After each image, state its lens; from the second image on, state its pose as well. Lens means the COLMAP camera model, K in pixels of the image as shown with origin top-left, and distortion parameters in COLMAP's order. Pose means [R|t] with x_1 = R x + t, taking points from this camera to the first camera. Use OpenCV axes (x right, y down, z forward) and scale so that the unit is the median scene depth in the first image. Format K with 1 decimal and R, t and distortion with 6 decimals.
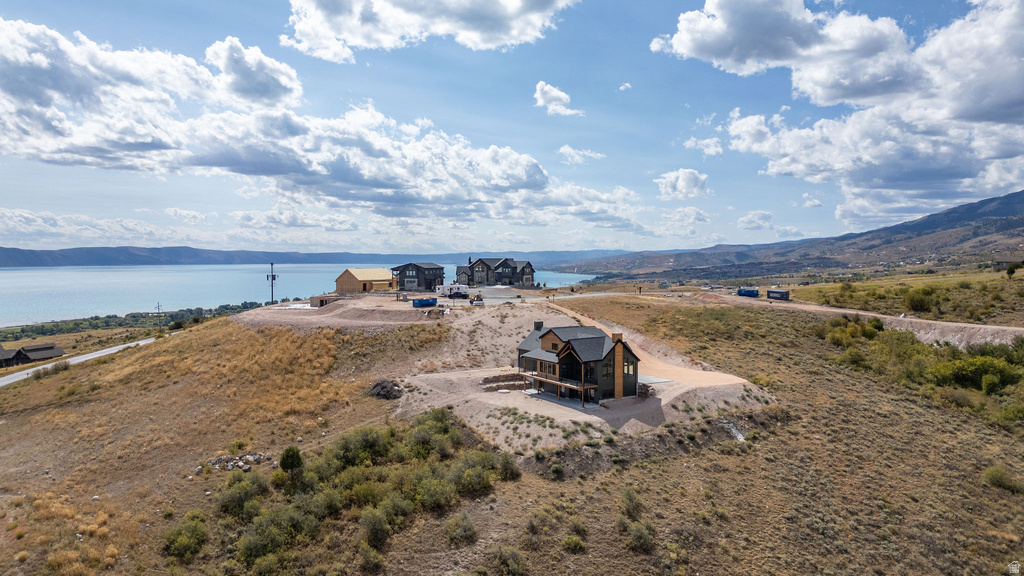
lens RADIAL K [[737.9, 0, 512.0], [0, 737.9, 288.0], [0, 0, 1]] dist [-0.002996, -0.009090]
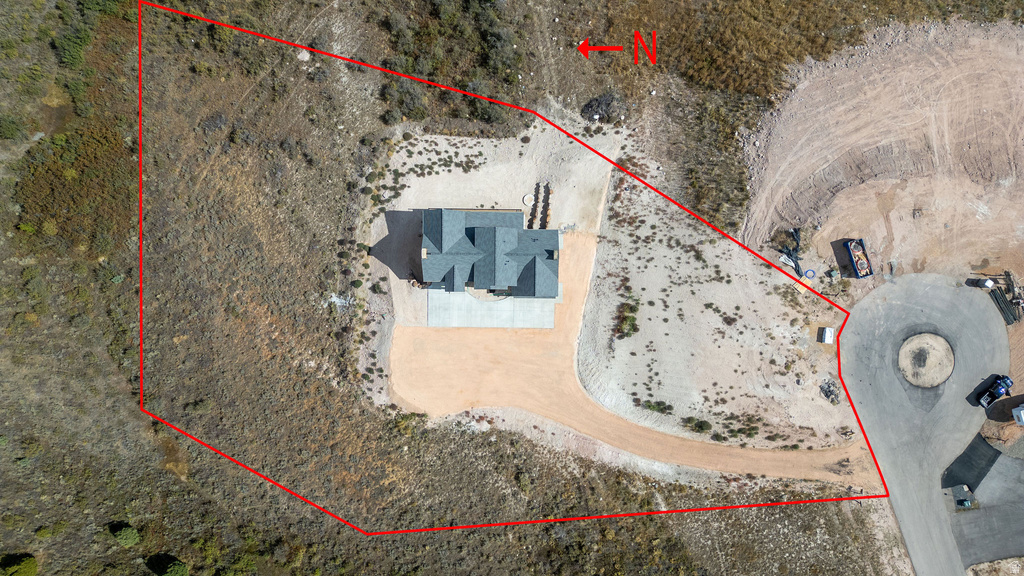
lens RADIAL K [[737.9, 0, 512.0], [0, 737.9, 288.0], [0, 0, 1]] dist [-0.002996, -0.009090]
pose [[-0.552373, 0.833548, 0.009056, 0.058316], [-0.027492, -0.029074, 0.999199, -0.541615], [0.833144, 0.551681, 0.038976, 0.603432]]
